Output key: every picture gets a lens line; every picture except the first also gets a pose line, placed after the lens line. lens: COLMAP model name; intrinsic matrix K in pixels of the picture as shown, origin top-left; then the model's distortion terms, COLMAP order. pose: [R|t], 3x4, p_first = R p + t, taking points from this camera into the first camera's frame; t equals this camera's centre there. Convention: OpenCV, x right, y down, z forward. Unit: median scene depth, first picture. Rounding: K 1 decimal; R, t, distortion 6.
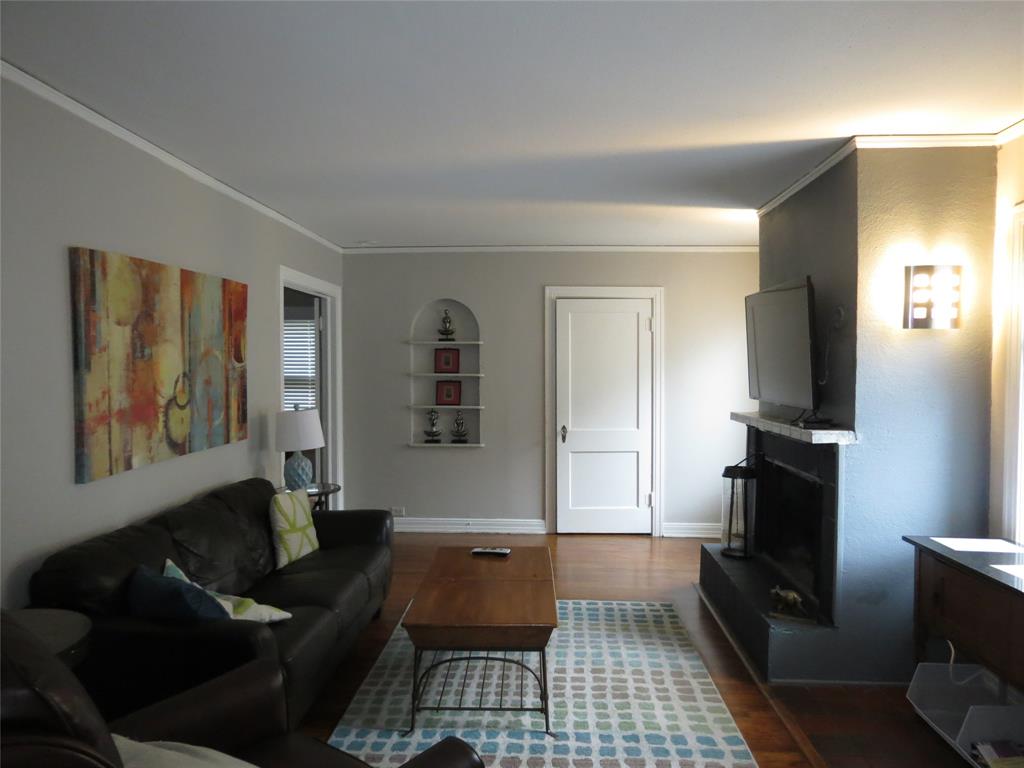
lens RADIAL K [[722.7, 0, 512.2], [0, 722.7, 384.4], [0, 0, 1]] dist [0.003291, -0.002824]
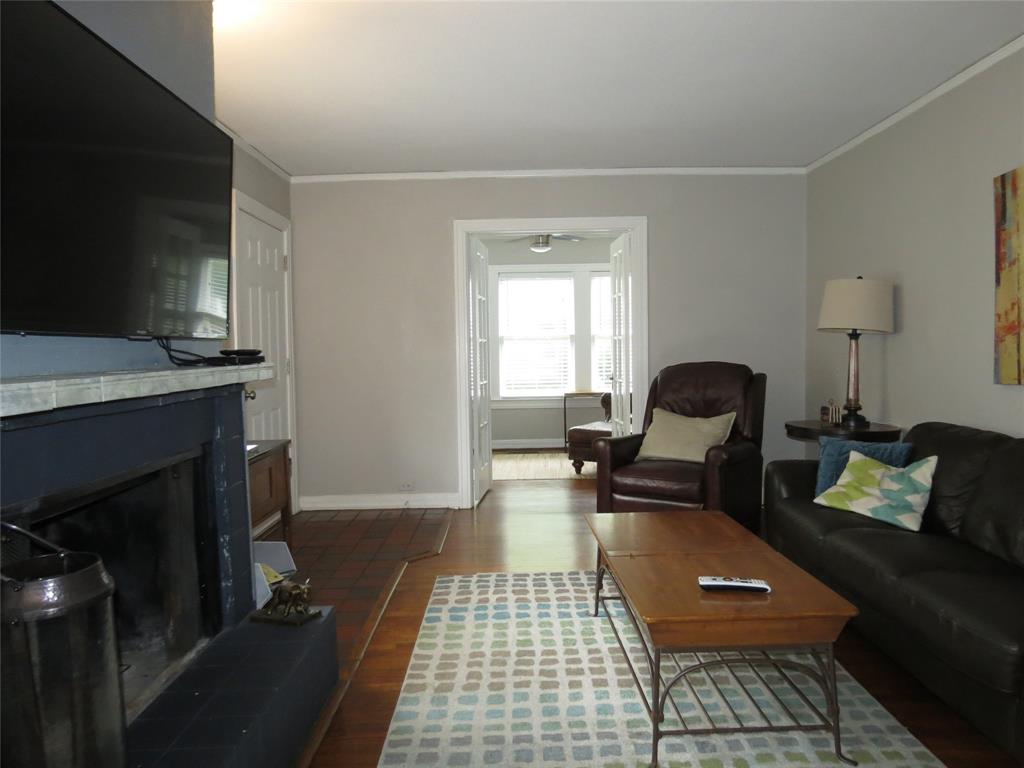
lens RADIAL K [[722.7, 0, 512.4], [0, 722.7, 384.0], [0, 0, 1]] dist [0.003291, -0.002824]
pose [[-0.998408, 0.020170, -0.052684, 0.213085], [0.015697, 0.996342, 0.083996, 0.026380], [0.054185, 0.083035, -0.995072, 1.923085]]
